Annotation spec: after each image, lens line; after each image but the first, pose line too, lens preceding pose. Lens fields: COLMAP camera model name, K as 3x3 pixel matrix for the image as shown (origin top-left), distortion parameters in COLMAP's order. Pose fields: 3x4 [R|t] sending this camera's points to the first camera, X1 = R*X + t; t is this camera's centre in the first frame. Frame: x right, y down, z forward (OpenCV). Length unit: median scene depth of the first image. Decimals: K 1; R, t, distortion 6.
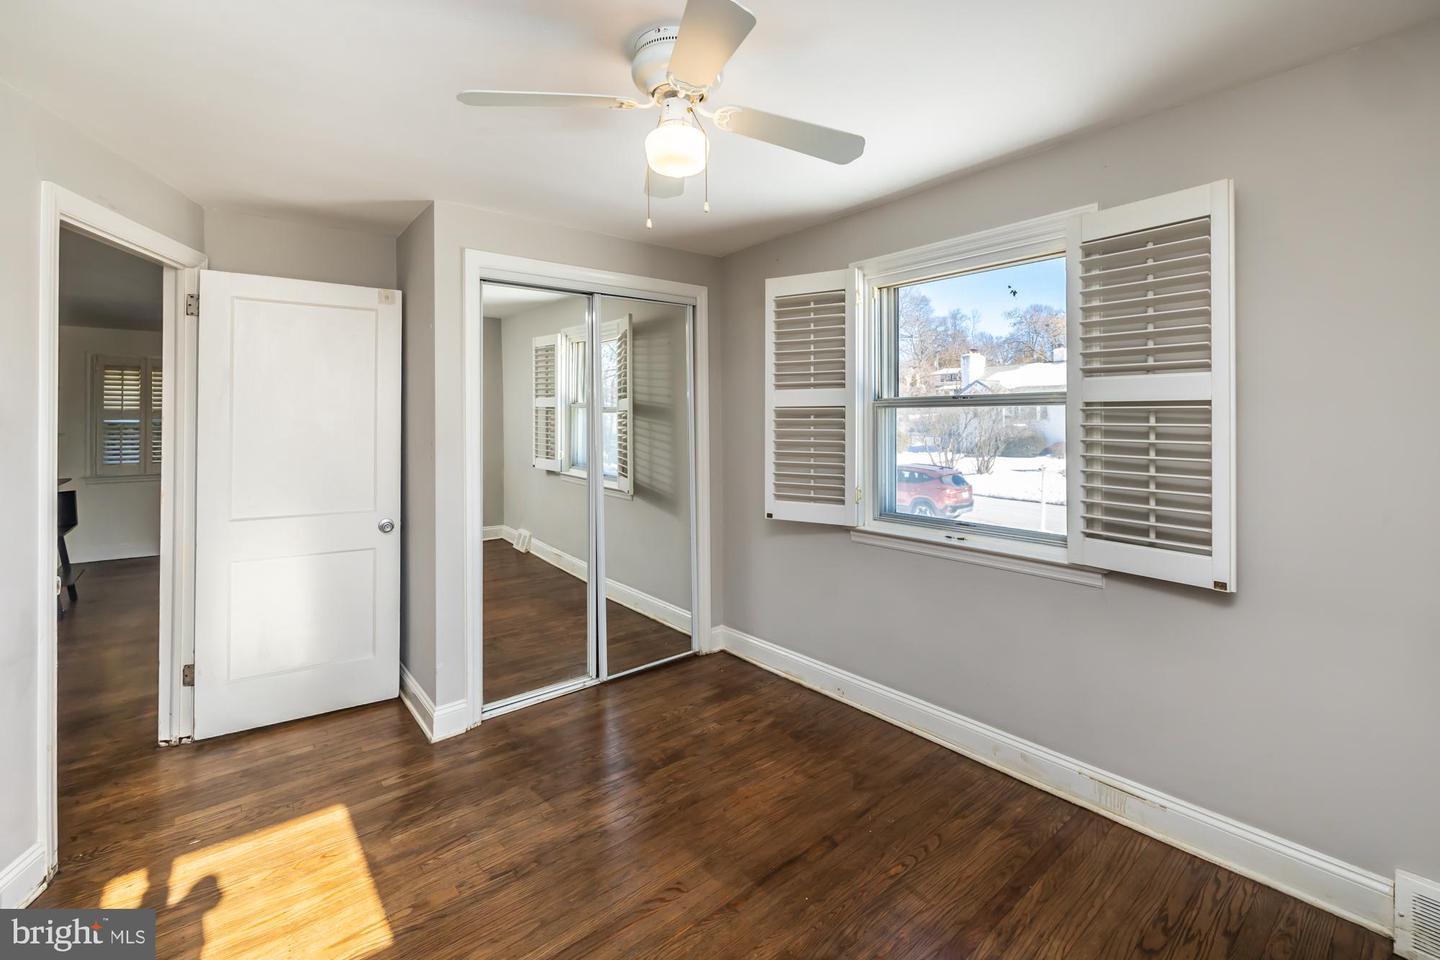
lens RADIAL K [[622.9, 0, 723.2], [0, 622.9, 416.1], [0, 0, 1]] dist [0.000026, 0.000062]
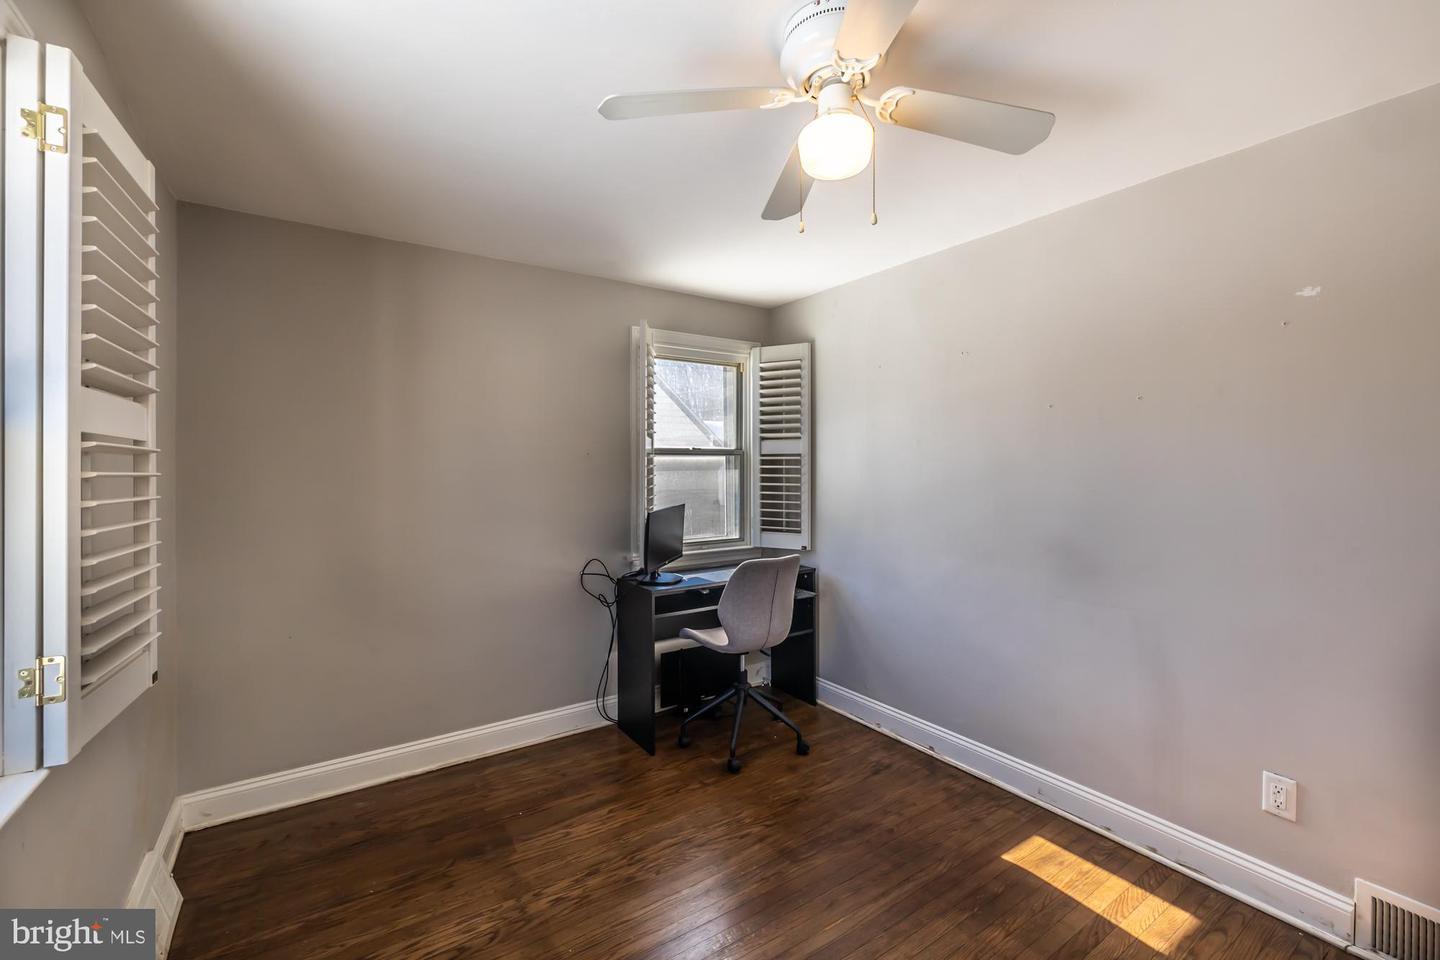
lens RADIAL K [[608.9, 0, 717.0], [0, 608.9, 466.1], [0, 0, 1]] dist [-0.000982, 0.000224]
pose [[-0.994327, 0.013225, 0.105542, 0.008990], [0.012498, 0.999893, -0.007547, 0.015546], [-0.105631, -0.006185, -0.994386, 1.295760]]
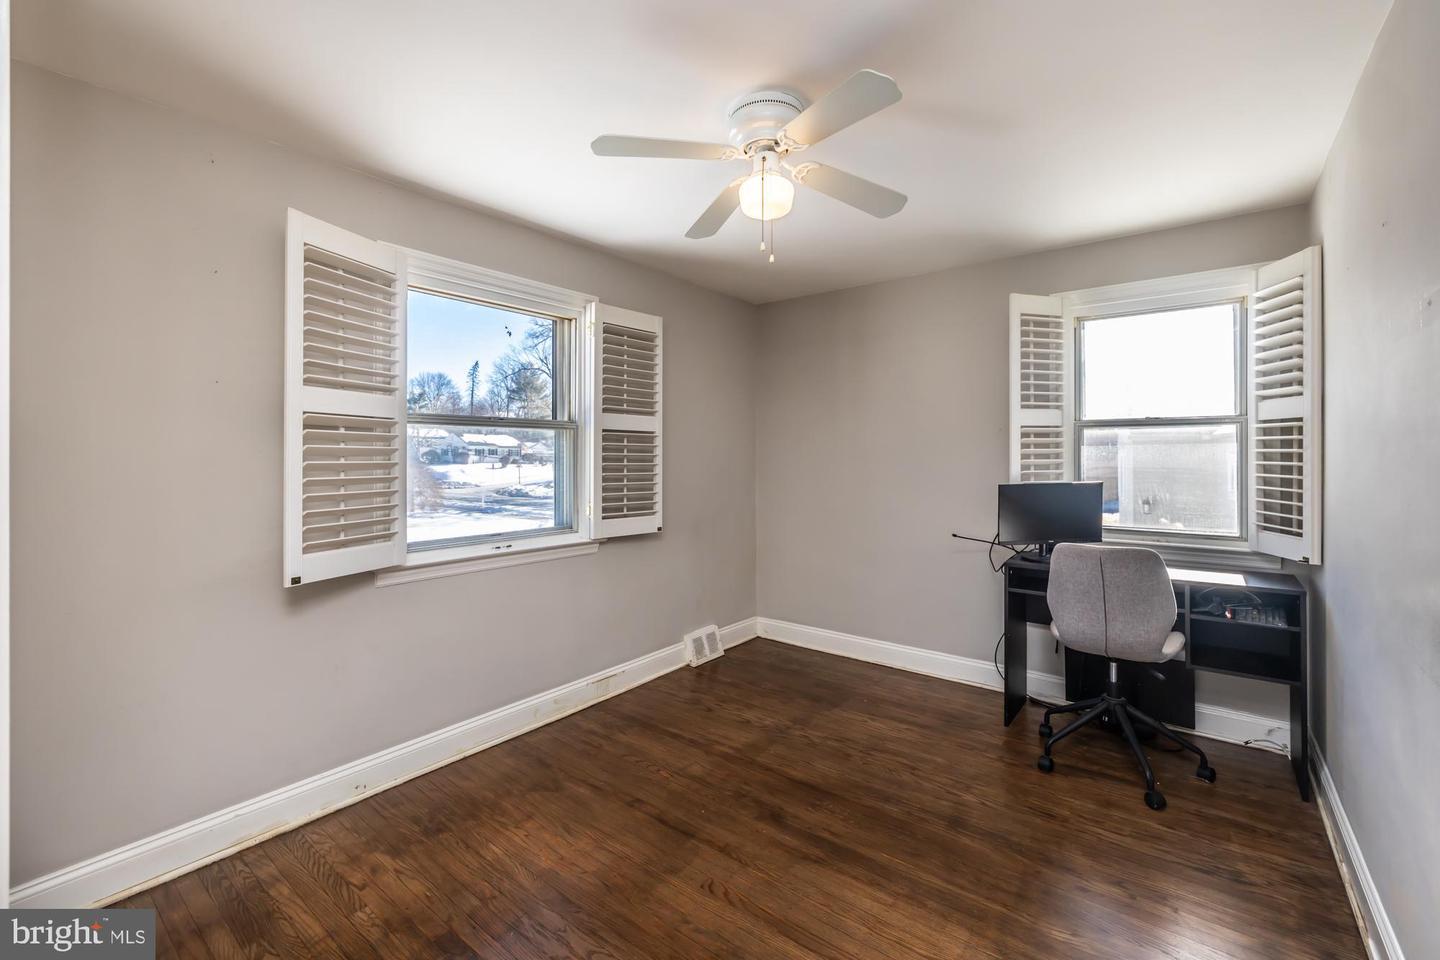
lens RADIAL K [[611.6, 0, 717.3], [0, 611.6, 451.8], [0, 0, 1]] dist [-0.000400, 0.000286]
pose [[-0.199674, 0.012256, 0.979786, -0.821594], [-0.000809, 0.999919, -0.012673, 0.046251], [-0.979862, -0.003323, -0.199648, 0.917141]]
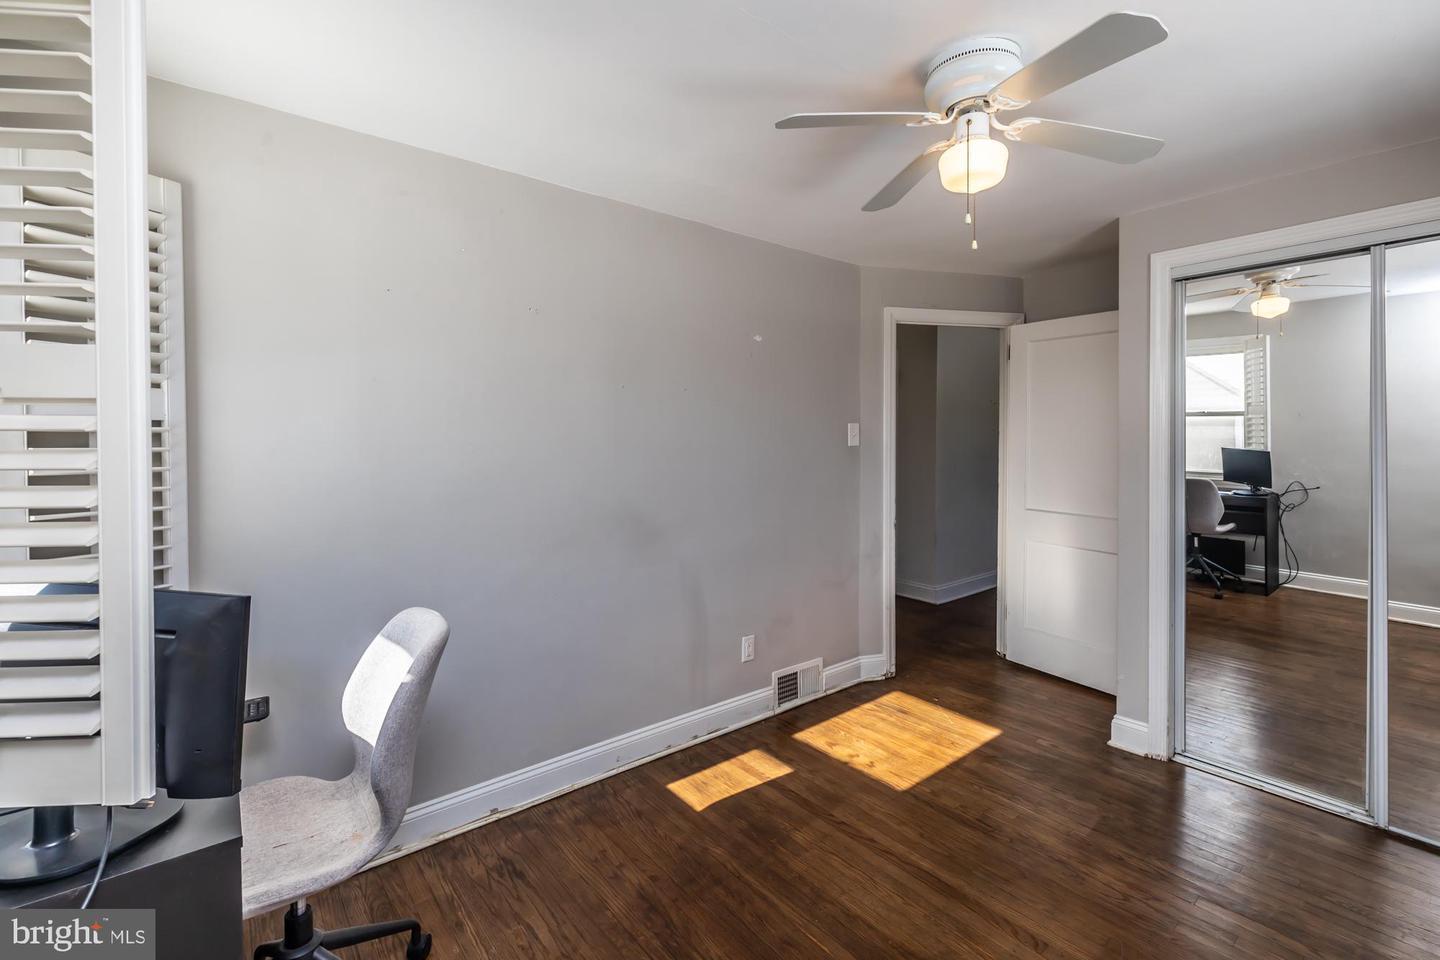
lens RADIAL K [[634.8, 0, 735.6], [0, 634.8, 444.4], [0, 0, 1]] dist [-0.001398, -0.000014]
pose [[-0.003842, 0.020281, -0.999787, 0.665790], [0.007663, 0.999766, 0.020251, -0.004506], [0.999963, -0.007584, -0.003997, 0.436978]]
